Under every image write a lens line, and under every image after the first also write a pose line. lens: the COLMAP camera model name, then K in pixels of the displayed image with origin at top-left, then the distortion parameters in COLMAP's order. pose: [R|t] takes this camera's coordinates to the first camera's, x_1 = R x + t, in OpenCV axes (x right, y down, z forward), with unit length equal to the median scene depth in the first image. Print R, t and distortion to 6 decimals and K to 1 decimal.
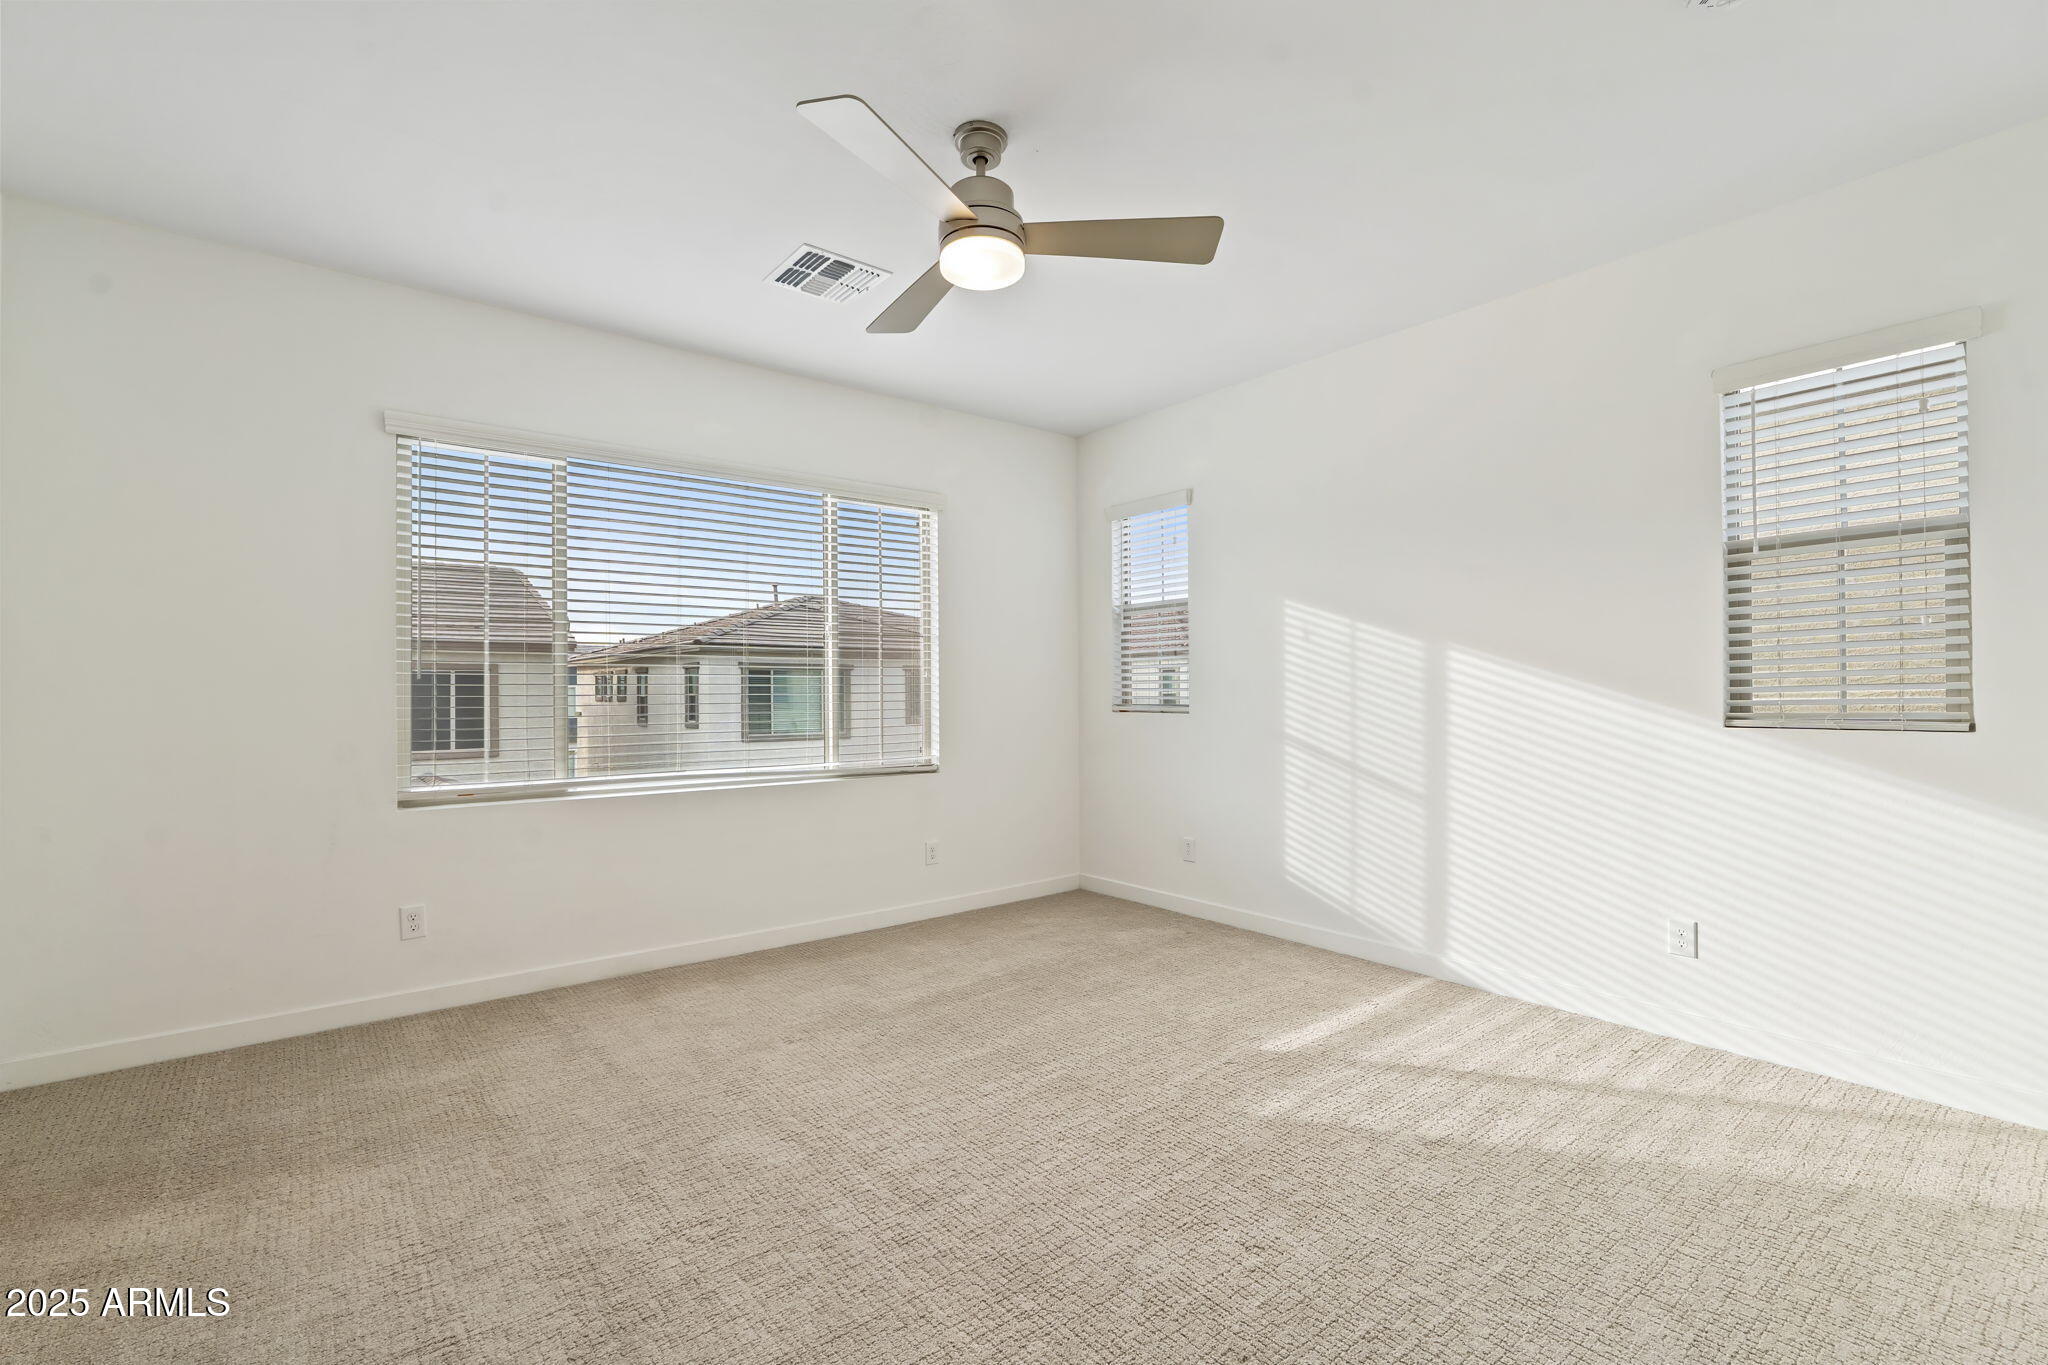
lens RADIAL K [[921.7, 0, 1020.1], [0, 921.7, 694.7], [0, 0, 1]] dist [-0.009974, 0.002526]
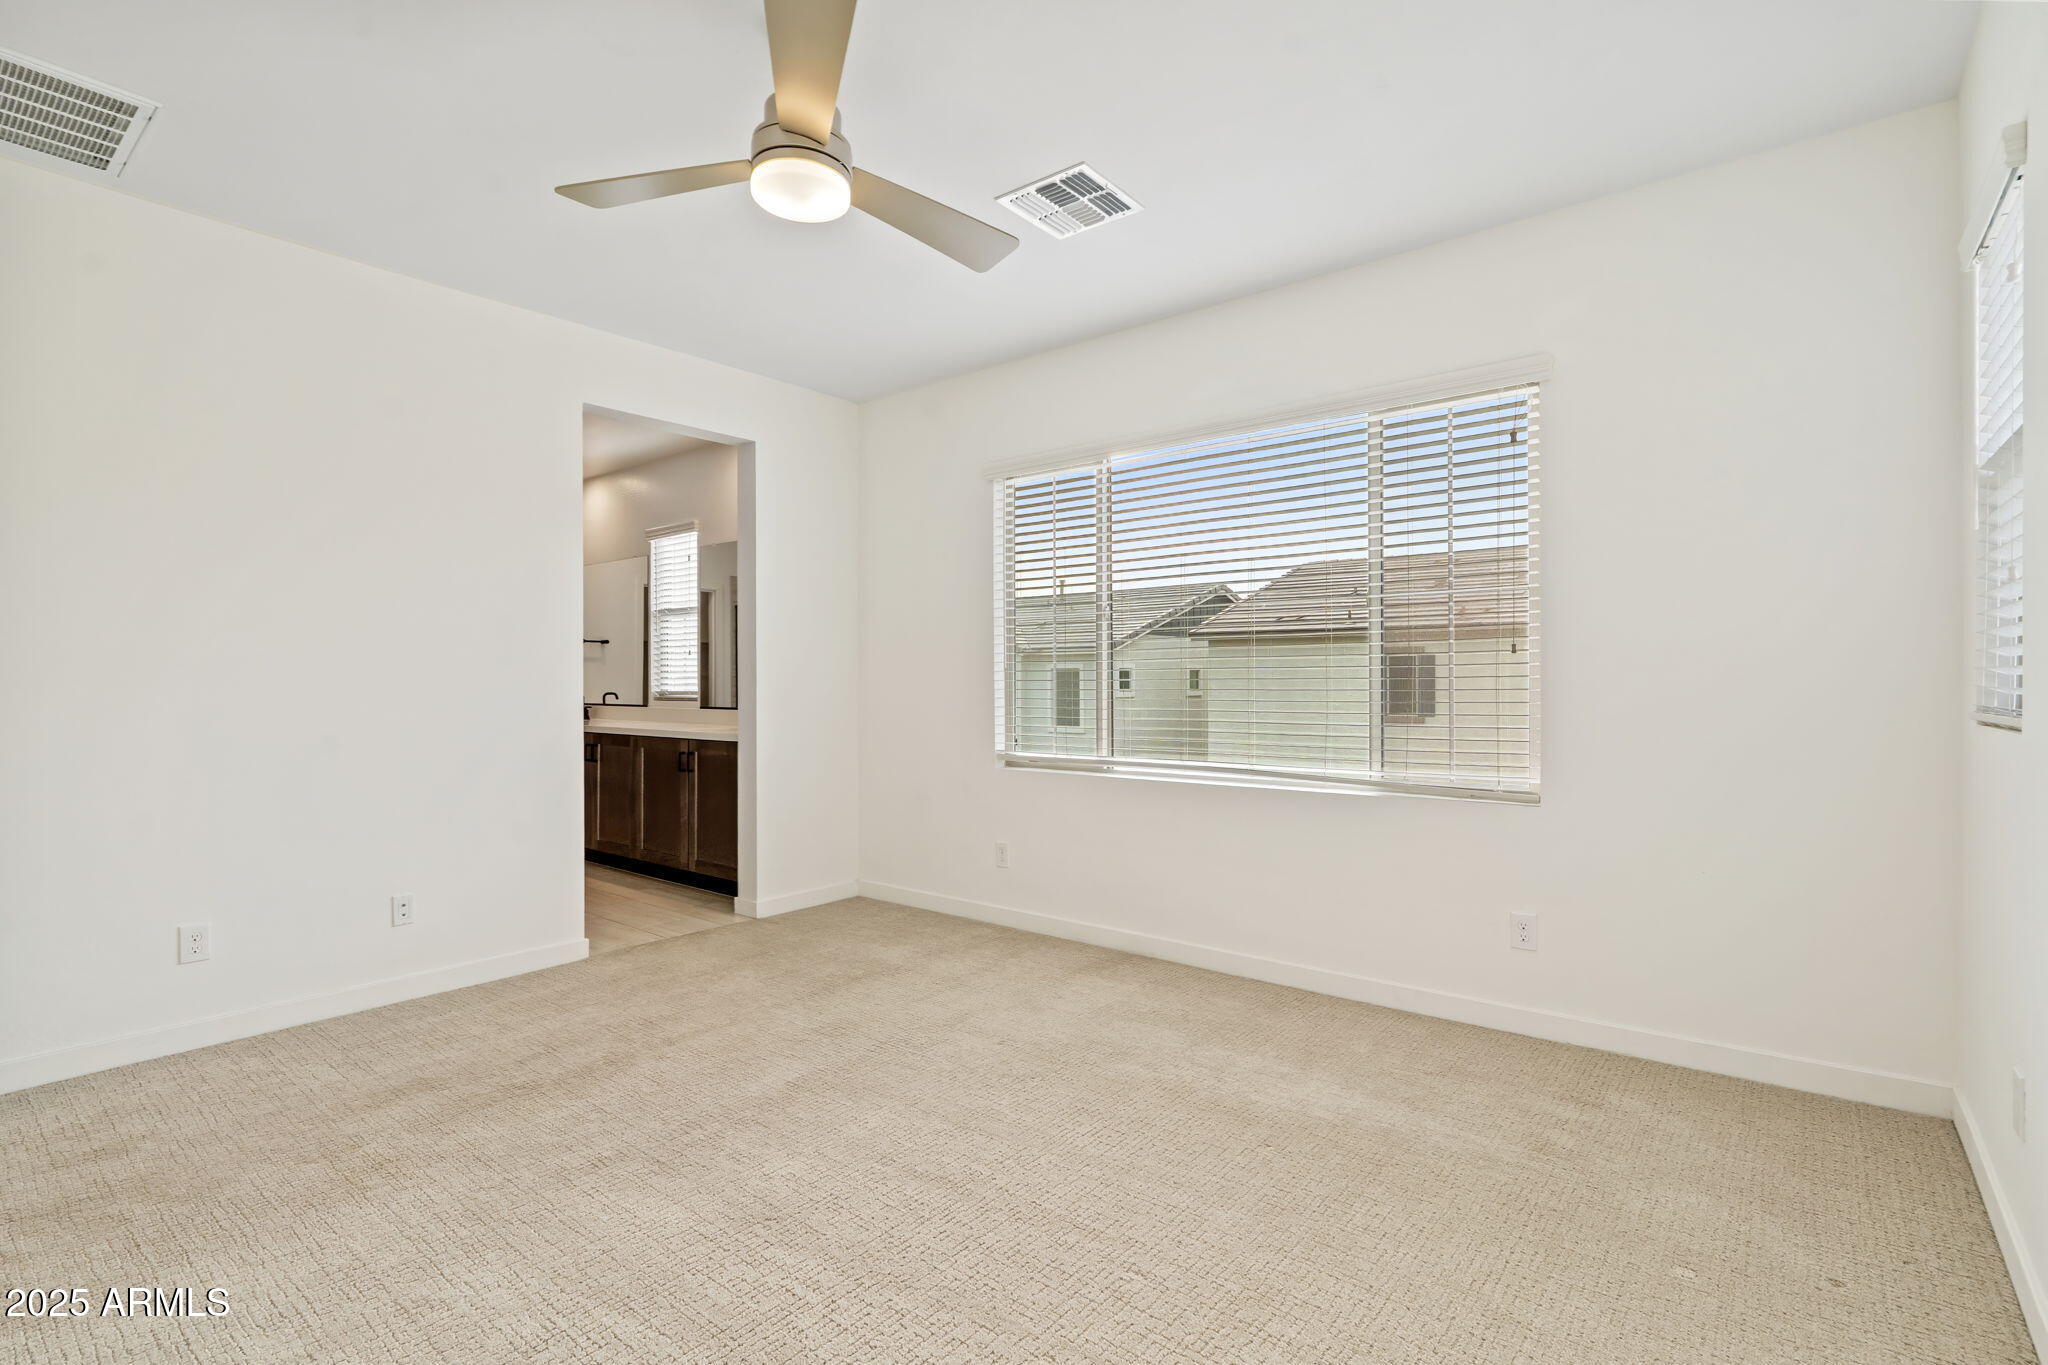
lens RADIAL K [[921.7, 0, 1017.7], [0, 921.7, 682.3], [0, 0, 1]] dist [-0.009974, 0.002526]
pose [[0.226869, -0.000719, -0.973925, 0.594091], [-0.007576, 0.999968, -0.002503, 0.005513], [0.973896, 0.007946, 0.226856, 0.692374]]
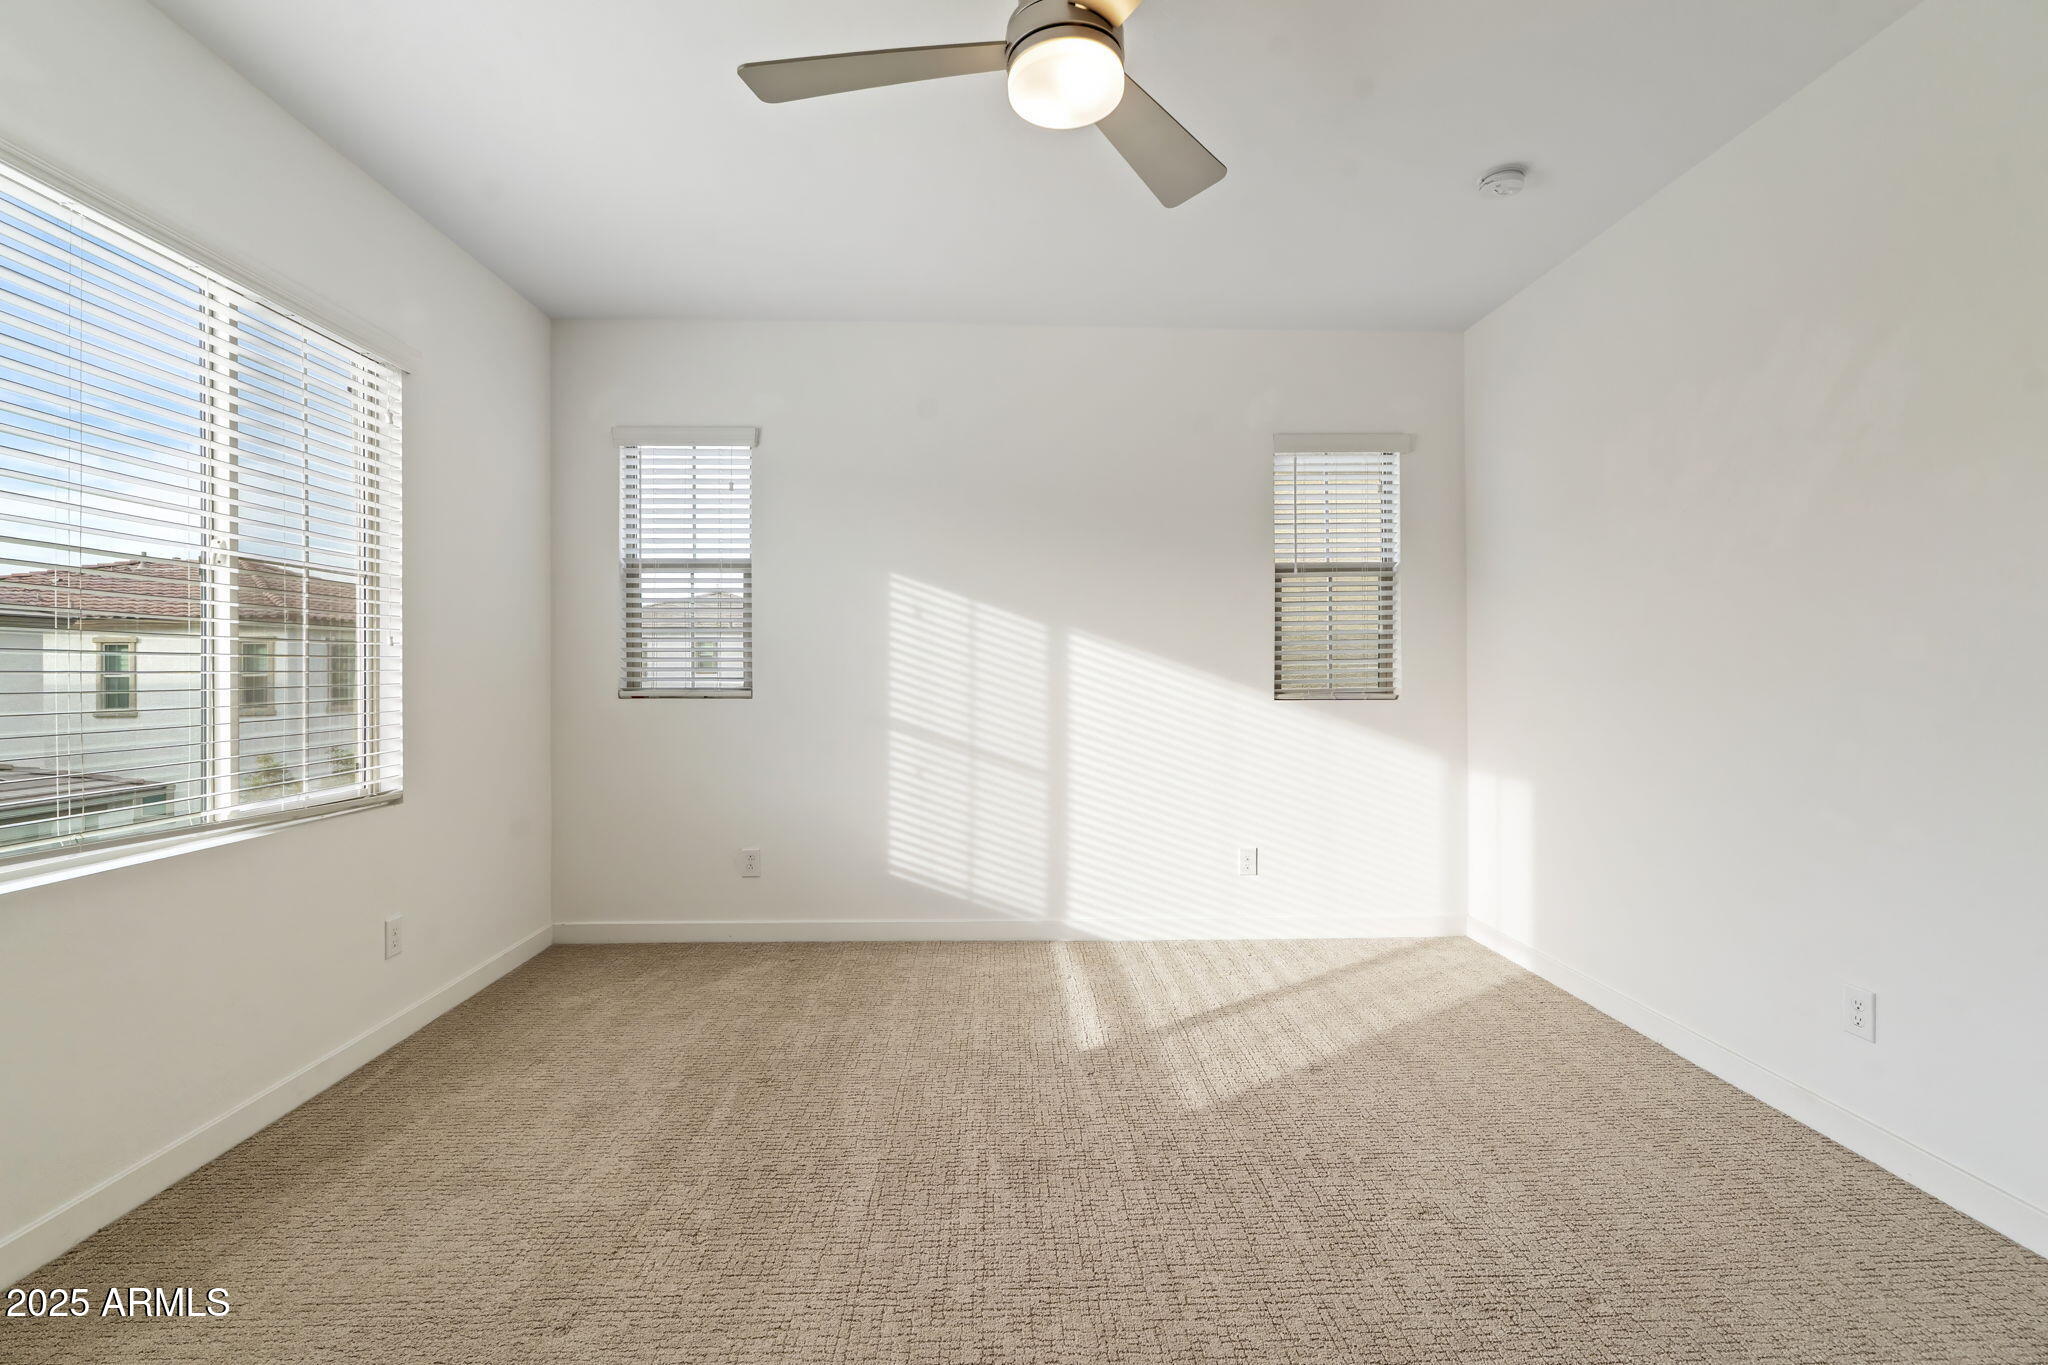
lens RADIAL K [[921.7, 0, 1028.4], [0, 921.7, 675.3], [0, 0, 1]] dist [-0.009974, 0.002526]
pose [[0.586699, 0.004529, 0.809792, -0.451603], [0.000305, 0.999983, -0.005813, 0.005882], [-0.809805, 0.003657, 0.586688, 0.413936]]
